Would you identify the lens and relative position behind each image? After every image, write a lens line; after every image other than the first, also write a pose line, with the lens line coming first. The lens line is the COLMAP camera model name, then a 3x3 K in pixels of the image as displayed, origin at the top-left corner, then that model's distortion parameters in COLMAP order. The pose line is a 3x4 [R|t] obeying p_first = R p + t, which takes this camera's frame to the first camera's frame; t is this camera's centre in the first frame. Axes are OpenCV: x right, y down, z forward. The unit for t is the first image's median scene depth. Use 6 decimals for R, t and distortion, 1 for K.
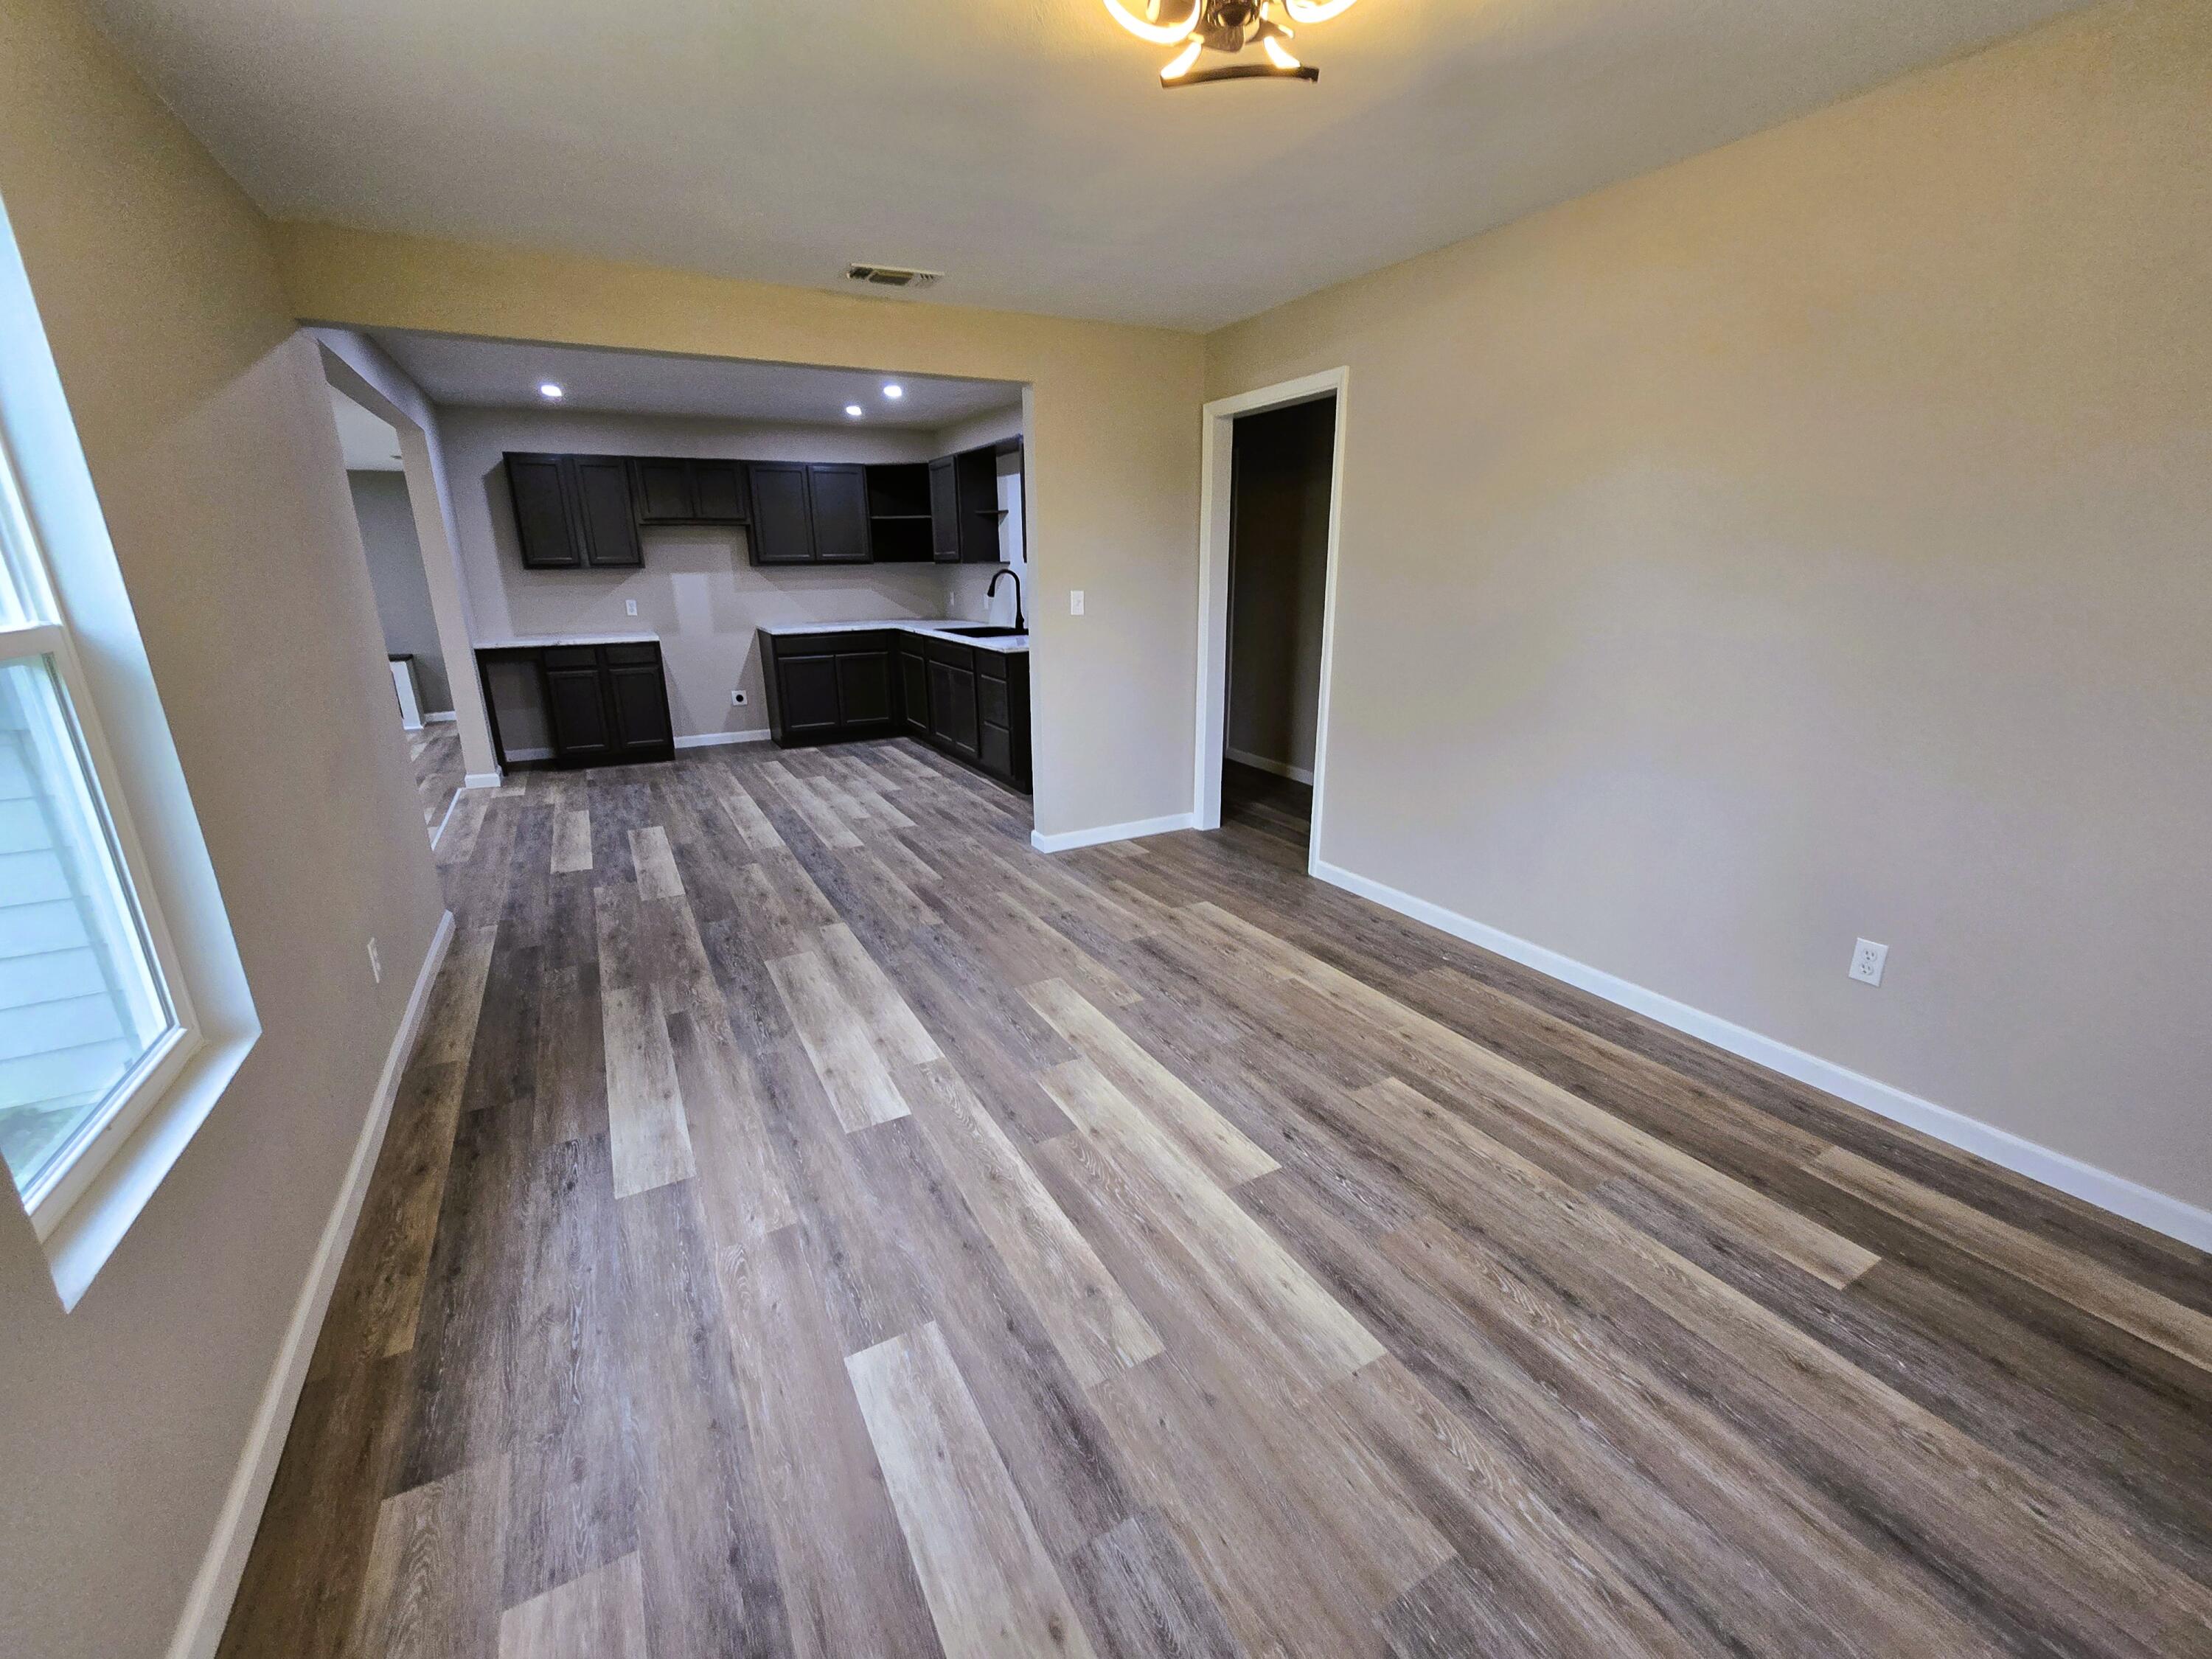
lens RADIAL K [[879.7, 0, 1106.0], [0, 879.7, 829.5], [0, 0, 1]] dist [0.019464, 0.000044]
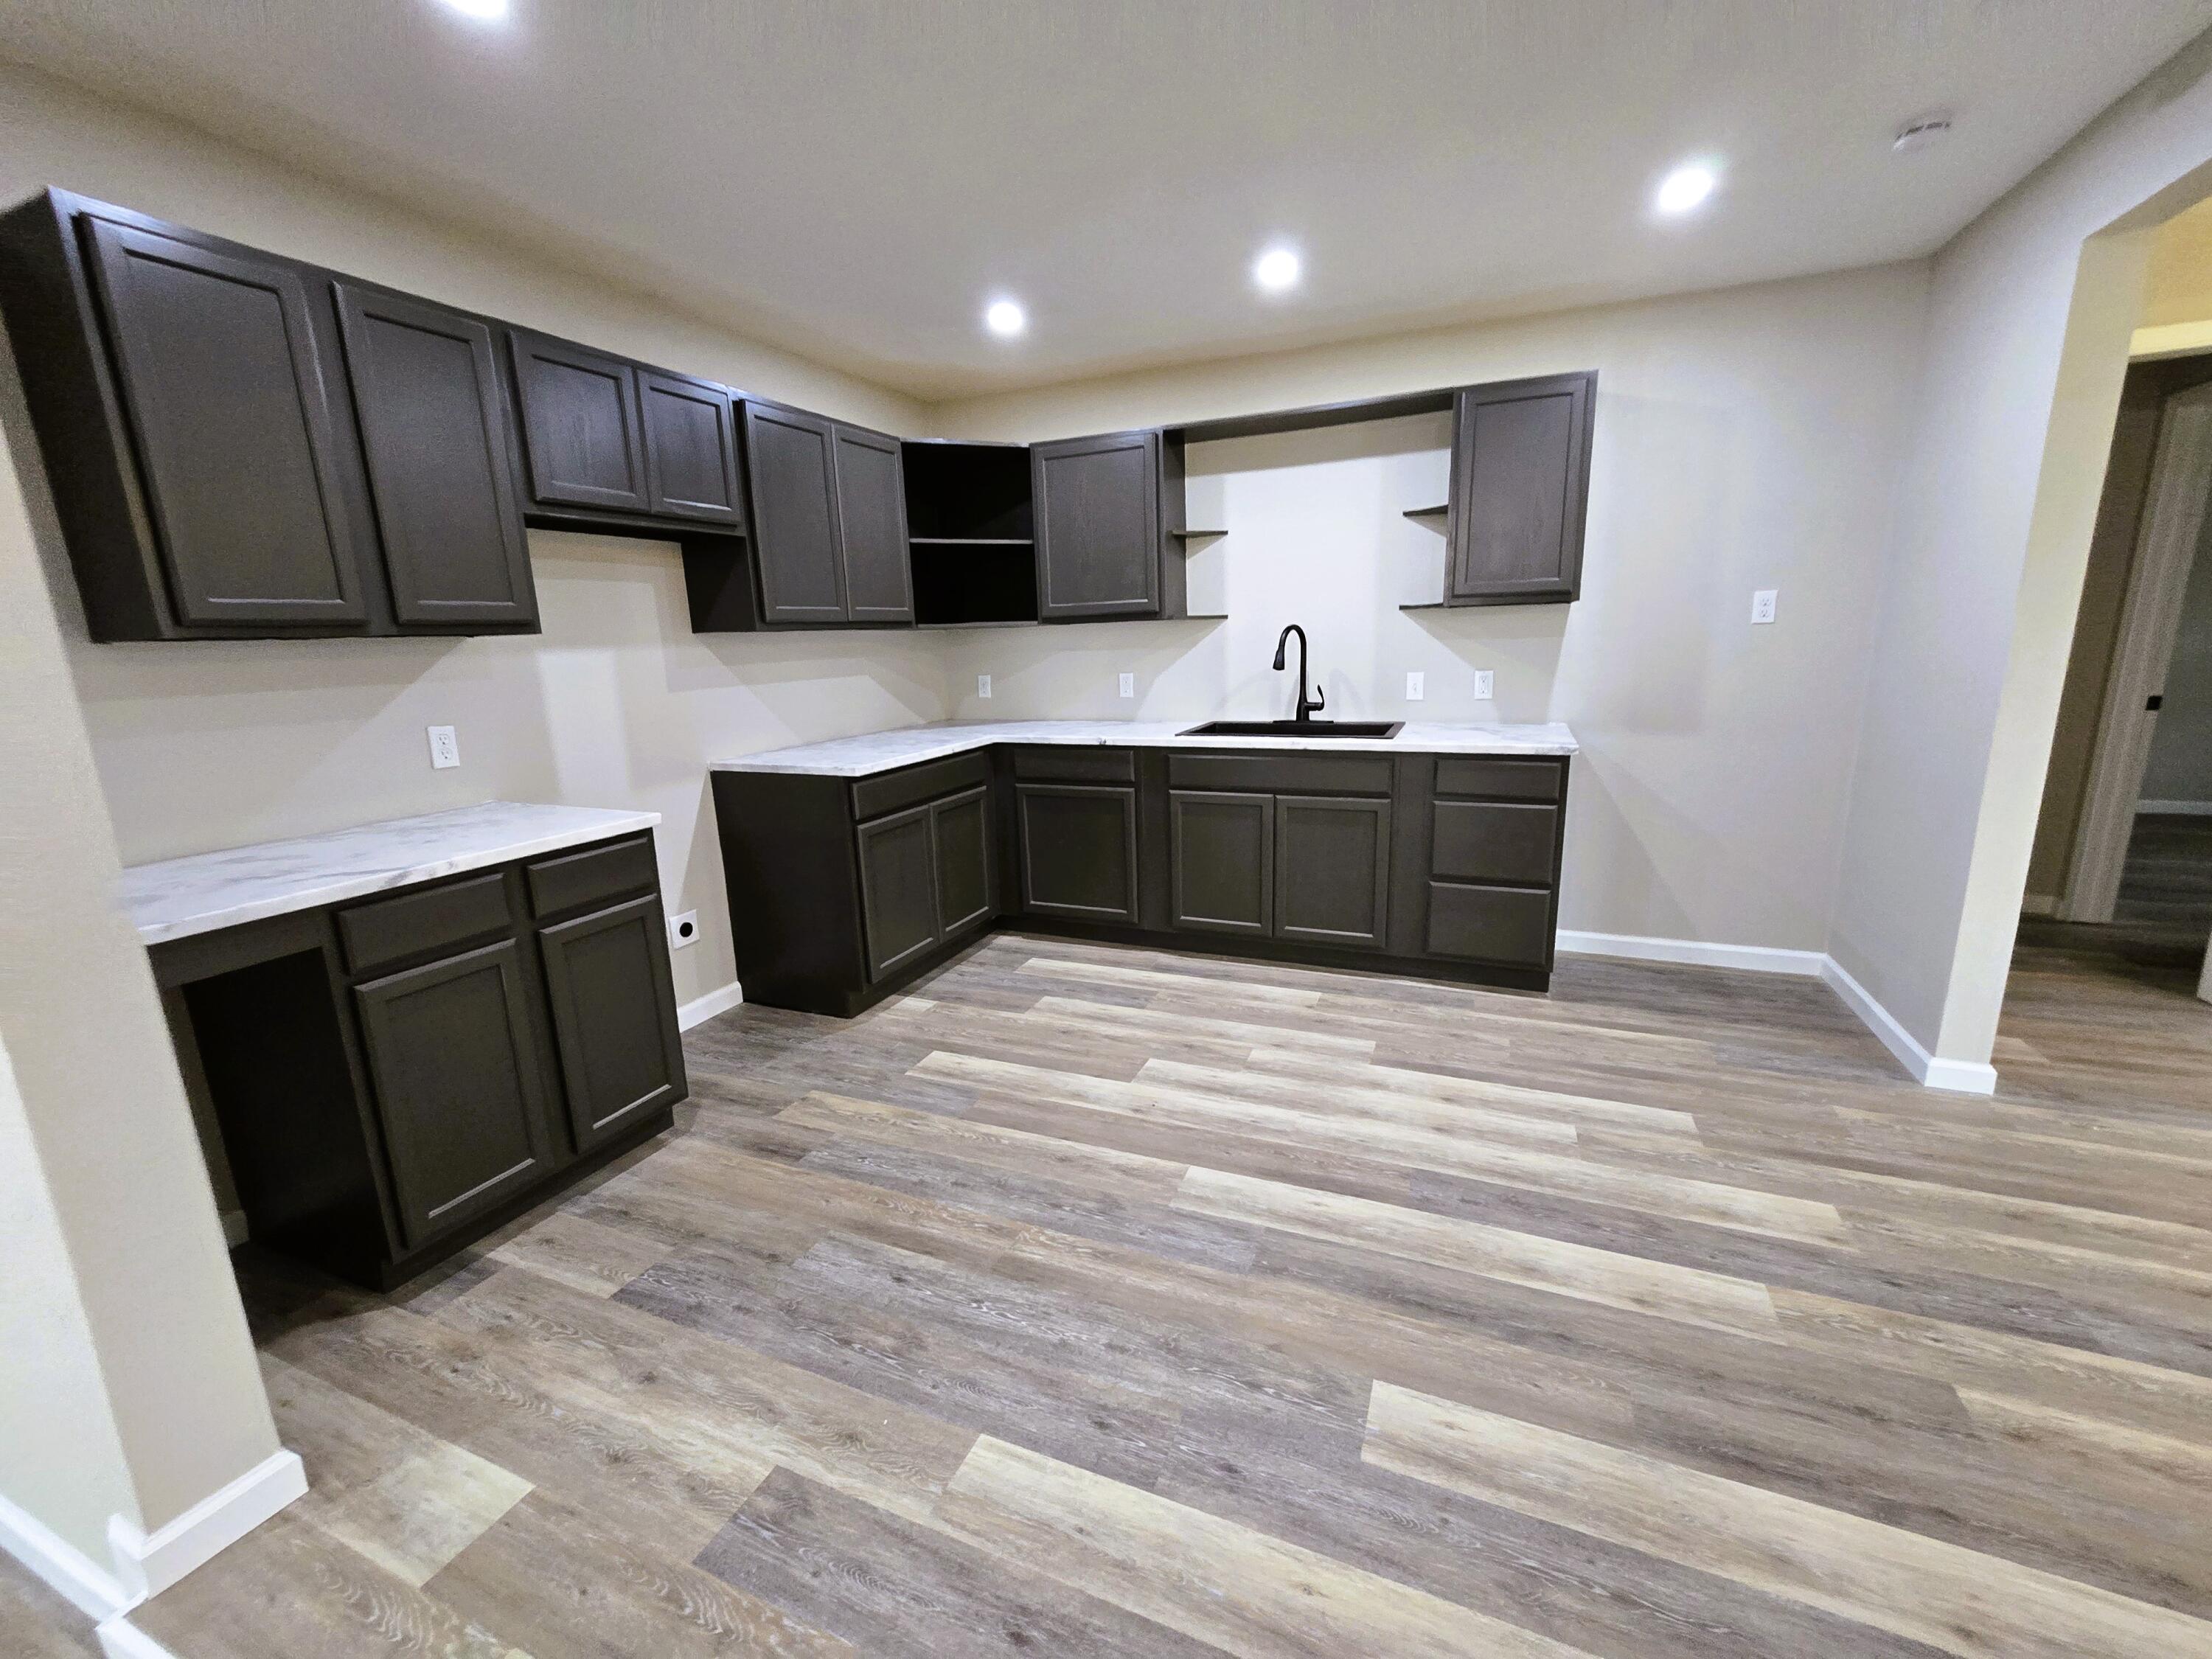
lens RADIAL K [[887.2, 0, 1106.0], [0, 887.2, 829.5], [0, 0, 1]] dist [0.002816, -0.000046]
pose [[0.787383, -0.142273, 0.599821, -0.751208], [0.198364, 0.979728, -0.028008, -0.212859], [-0.583677, 0.141036, 0.799644, 0.775391]]
